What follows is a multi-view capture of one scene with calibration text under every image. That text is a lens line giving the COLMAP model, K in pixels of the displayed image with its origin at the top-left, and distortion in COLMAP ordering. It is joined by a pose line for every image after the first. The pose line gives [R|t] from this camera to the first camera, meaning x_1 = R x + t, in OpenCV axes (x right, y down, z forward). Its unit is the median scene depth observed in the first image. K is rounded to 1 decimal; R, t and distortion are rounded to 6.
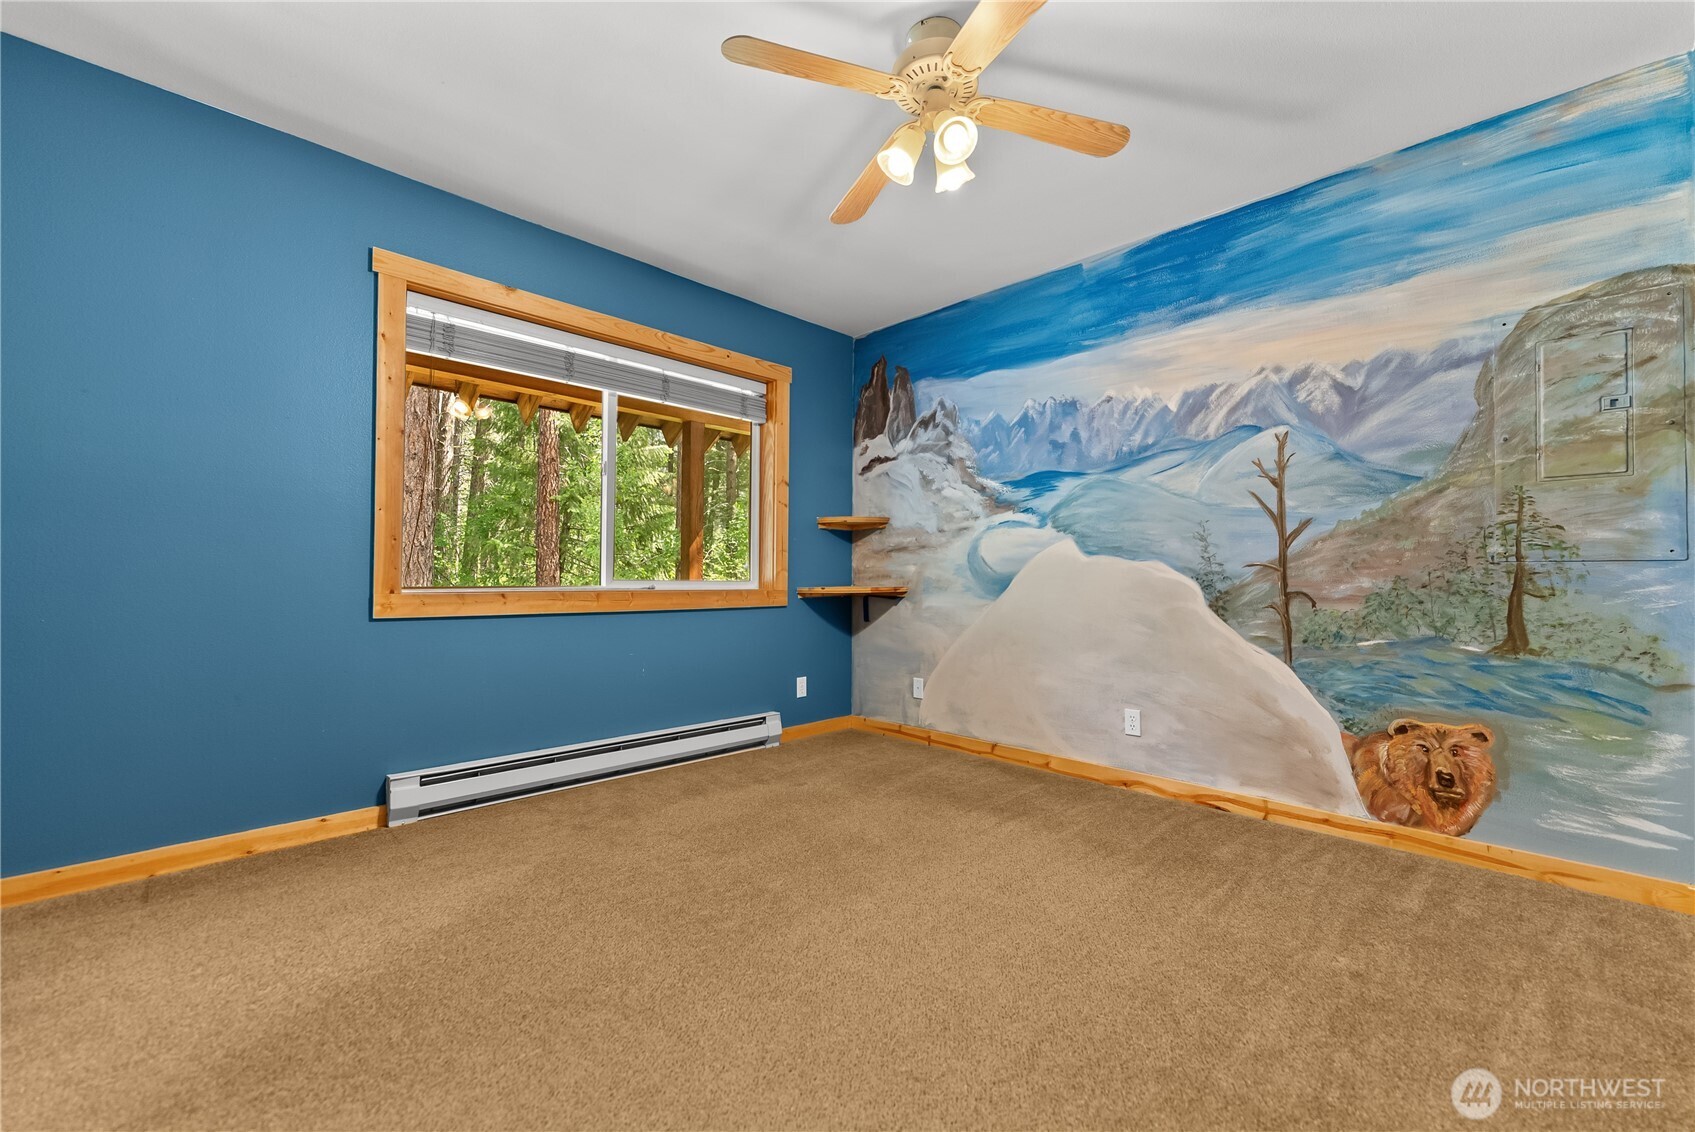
lens RADIAL K [[712.6, 0, 845.4], [0, 712.6, 565.5], [0, 0, 1]] dist [-0.004509, -0.000344]
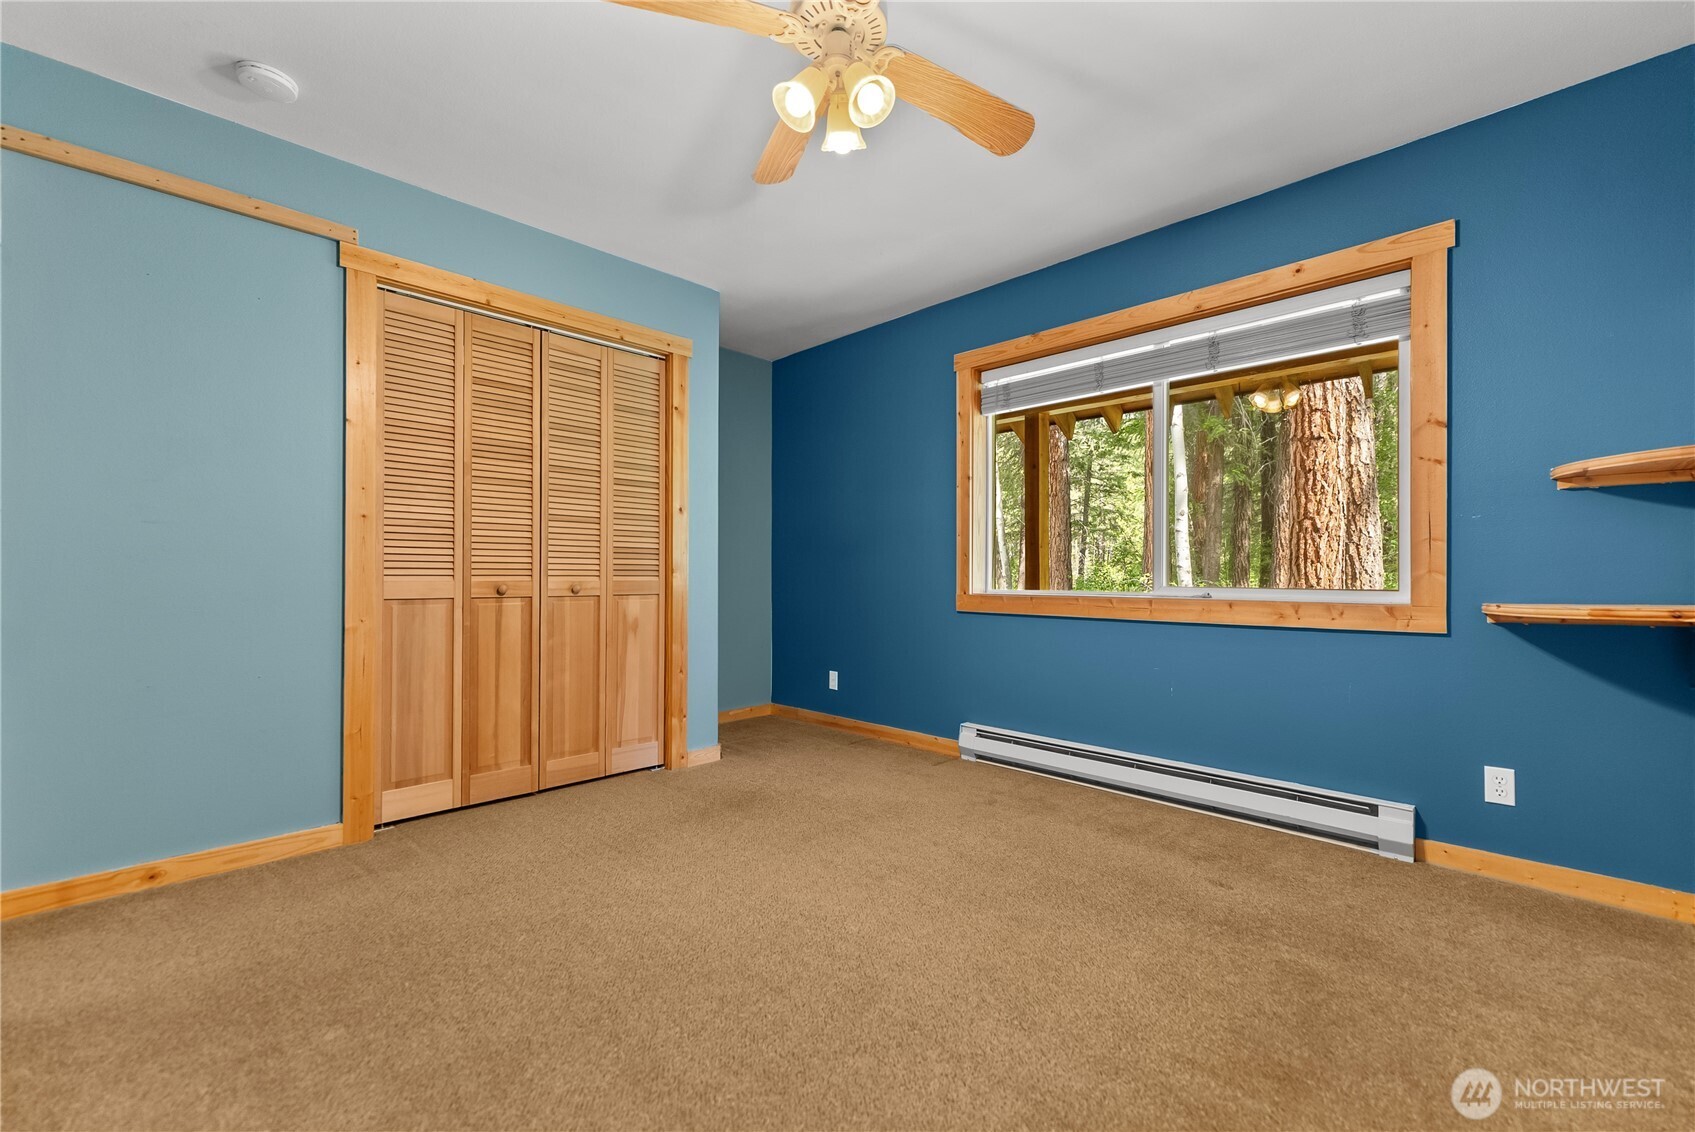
lens RADIAL K [[712.6, 0, 845.5], [0, 712.6, 565.1], [0, 0, 1]] dist [-0.004509, -0.000344]
pose [[-0.030568, -0.025363, -0.999211, 0.647171], [0.008041, 0.999639, -0.025620, 0.015285], [0.999500, -0.008818, -0.030353, 0.670372]]
